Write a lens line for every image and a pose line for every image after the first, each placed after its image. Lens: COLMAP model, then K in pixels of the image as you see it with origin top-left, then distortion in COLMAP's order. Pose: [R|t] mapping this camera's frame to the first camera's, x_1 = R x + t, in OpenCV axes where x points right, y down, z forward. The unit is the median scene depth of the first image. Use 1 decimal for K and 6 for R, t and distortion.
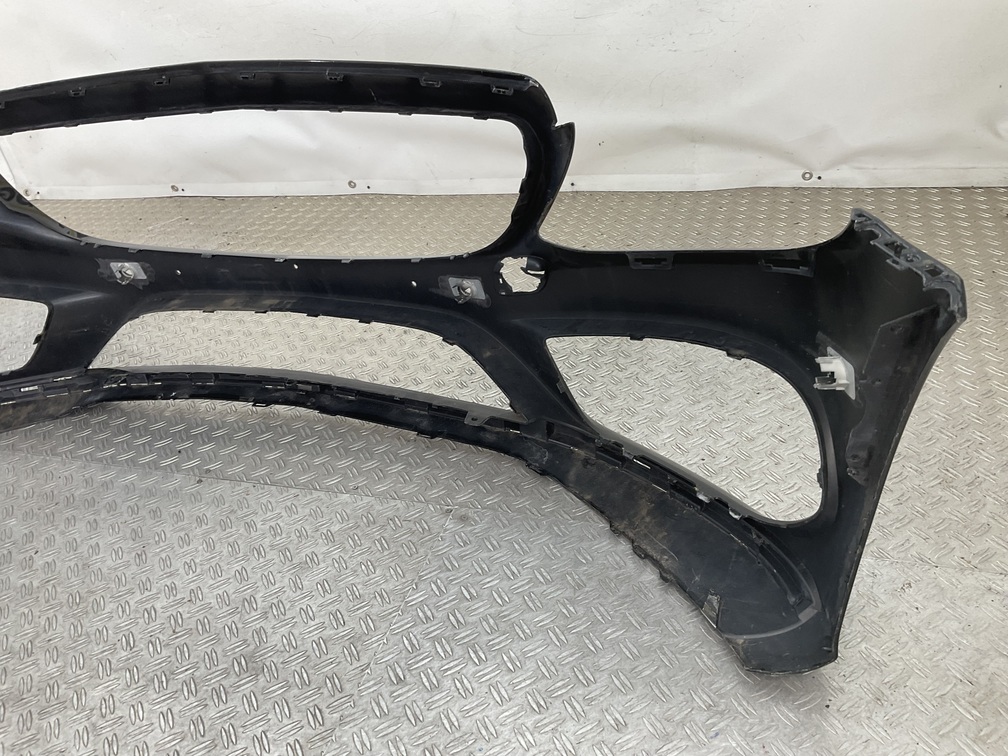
lens RADIAL K [[820.4, 0, 502.6], [0, 820.4, 379.0], [0, 0, 1]] dist [0.072740, -0.145476]
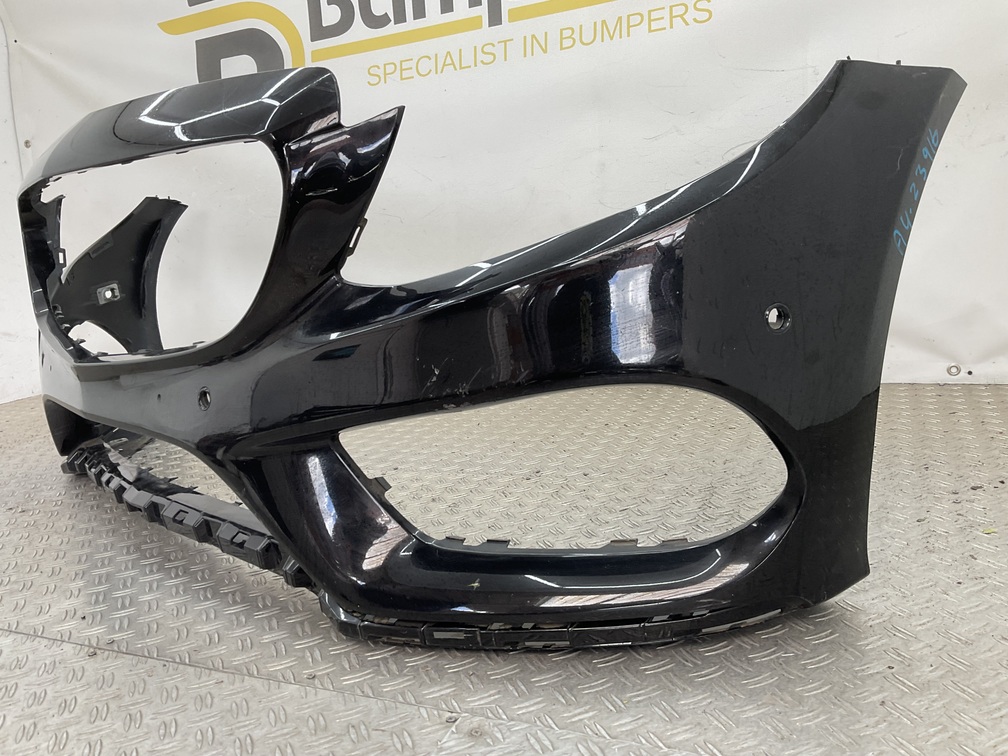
lens RADIAL K [[820.4, 0, 501.2], [0, 820.4, 384.6], [0, 0, 1]] dist [0.072740, -0.145476]
pose [[0.993931, 0.056610, -0.094318, 0.010869], [-0.086097, 0.934018, -0.346695, 0.126798], [0.068469, 0.352712, 0.933224, 0.335160]]
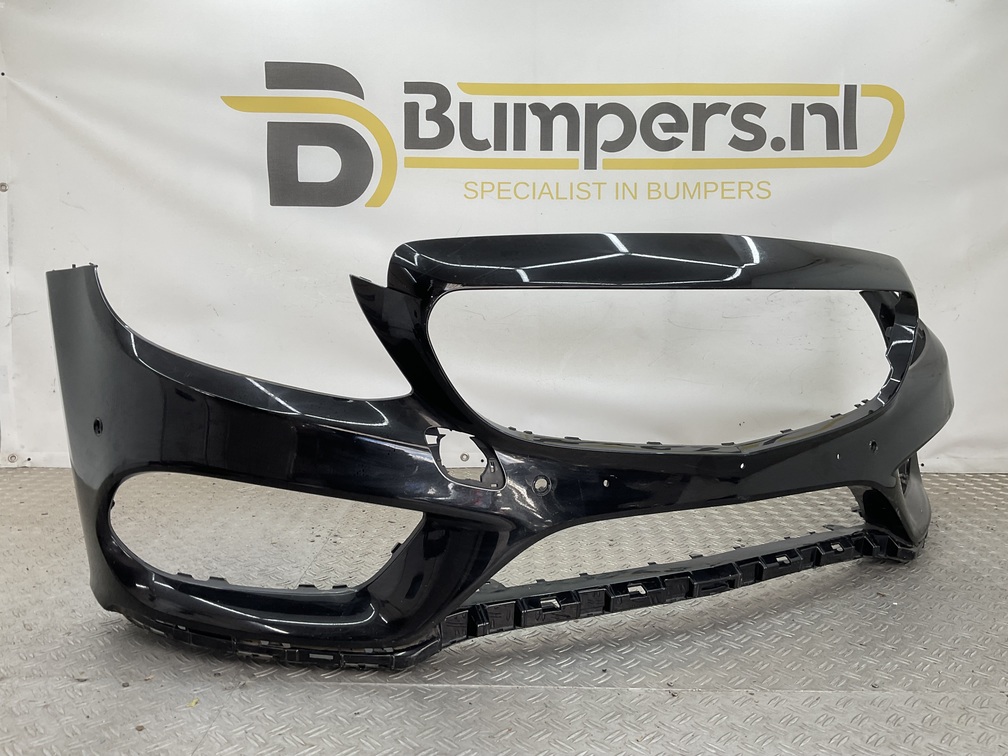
lens RADIAL K [[820.4, 0, 495.5], [0, 820.4, 386.1], [0, 0, 1]] dist [0.072740, -0.145476]
pose [[0.943796, 0.100877, 0.314758, -0.826512], [0.051121, 0.896279, -0.440534, 0.203752], [-0.326551, 0.431865, 0.840748, 0.265339]]
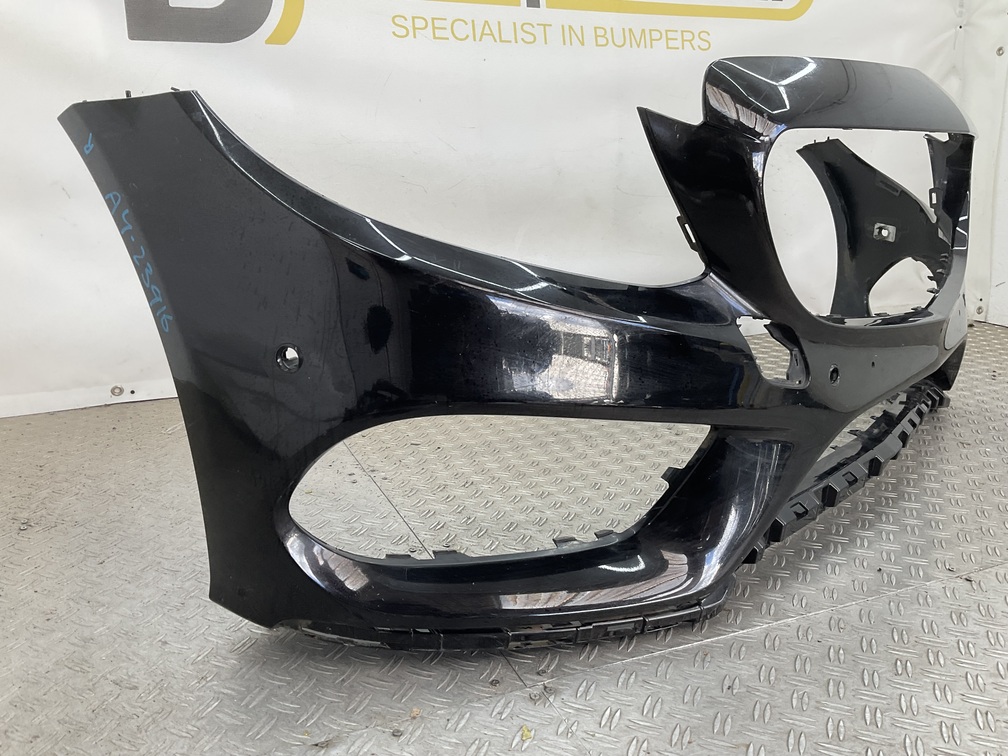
lens RADIAL K [[820.4, 0, 495.4], [0, 820.4, 392.9], [0, 0, 1]] dist [0.072740, -0.145476]
pose [[0.754179, -0.051551, 0.654642, -1.180834], [0.276895, 0.928918, -0.245847, 0.034882], [-0.595435, 0.366680, 0.714845, 0.679779]]
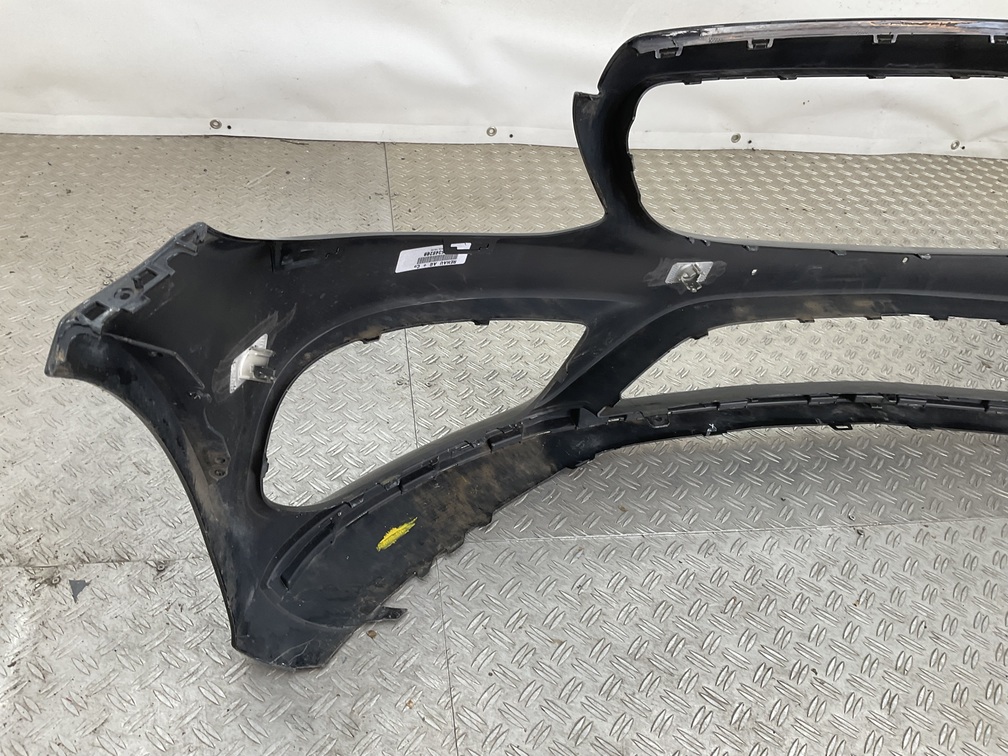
lens RADIAL K [[820.4, 0, 493.3], [0, 820.4, 378.1], [0, 0, 1]] dist [0.072740, -0.145476]
pose [[0.874657, -0.106614, 0.472874, -1.075793], [0.065473, 0.992558, 0.102678, -0.137560], [-0.480301, -0.058848, 0.875127, 0.478199]]
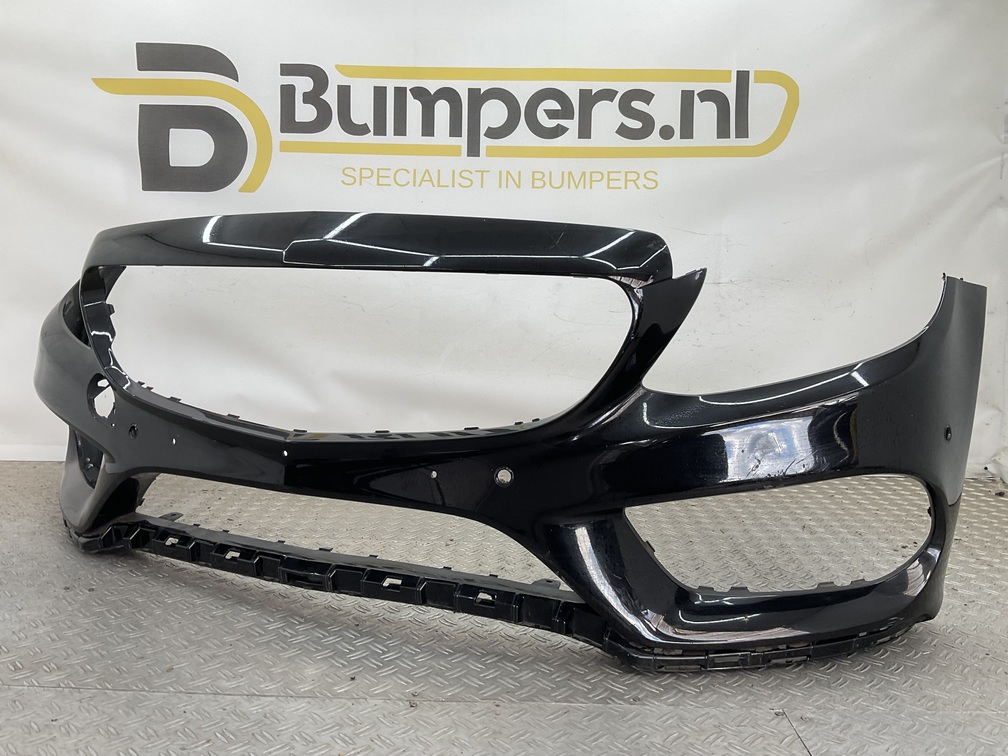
lens RADIAL K [[820.4, 0, 499.8], [0, 820.4, 386.4], [0, 0, 1]] dist [0.072740, -0.145476]
pose [[0.943434, 0.111714, 0.312175, -0.567476], [0.040467, 0.895693, -0.442829, 0.202741], [-0.329083, 0.430412, 0.840506, 0.238841]]
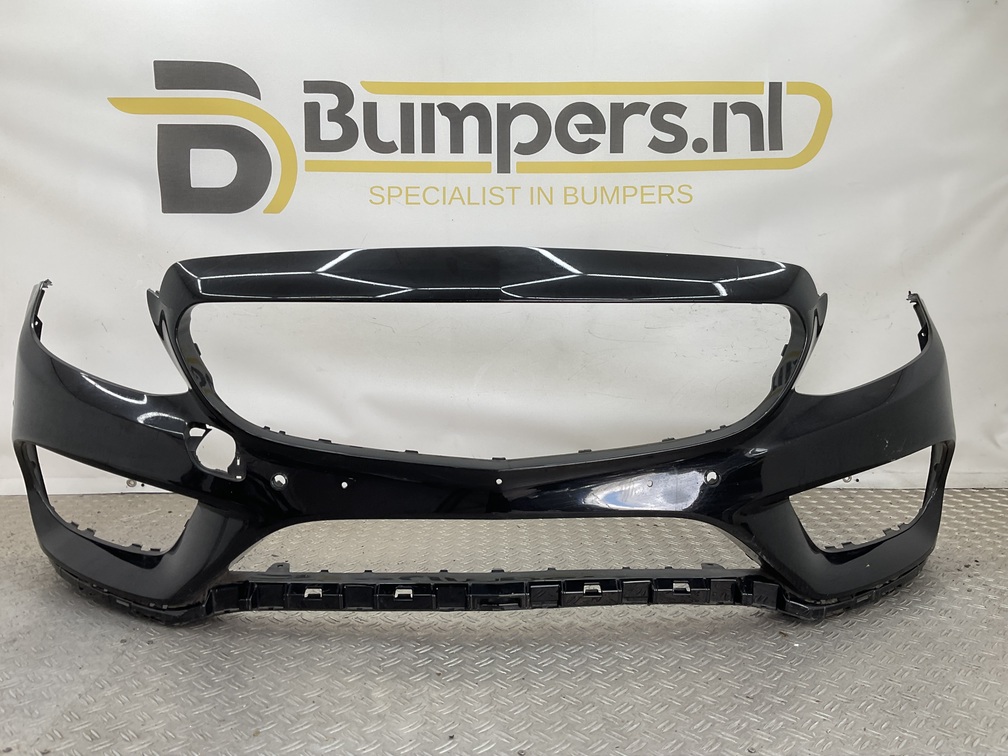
lens RADIAL K [[820.4, 0, 498.8], [0, 820.4, 385.9], [0, 0, 1]] dist [0.072740, -0.145476]
pose [[0.937357, 0.092452, 0.335877, -0.664395], [0.071352, 0.892752, -0.444863, 0.149630], [-0.340984, 0.440962, 0.830231, 0.290159]]
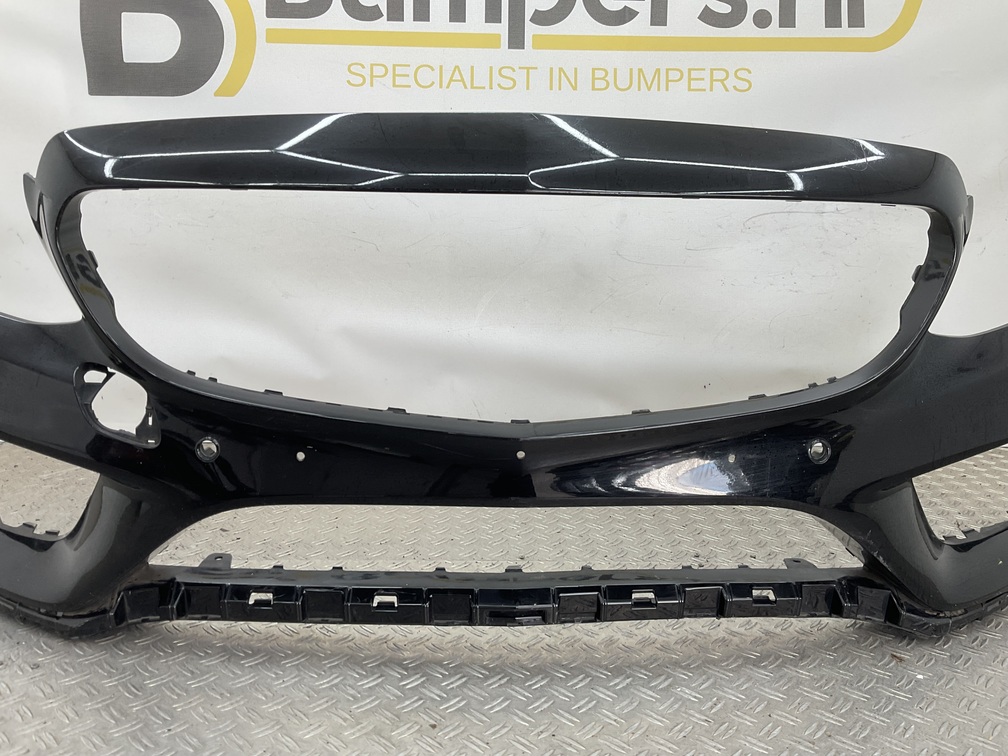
lens RADIAL K [[820.4, 0, 498.9], [0, 820.4, 389.1], [0, 0, 1]] dist [0.072740, -0.145476]
pose [[0.932622, 0.075078, 0.352959, -0.593450], [0.063689, 0.928516, -0.365790, 0.023978], [-0.355190, 0.363623, 0.861173, 0.530873]]
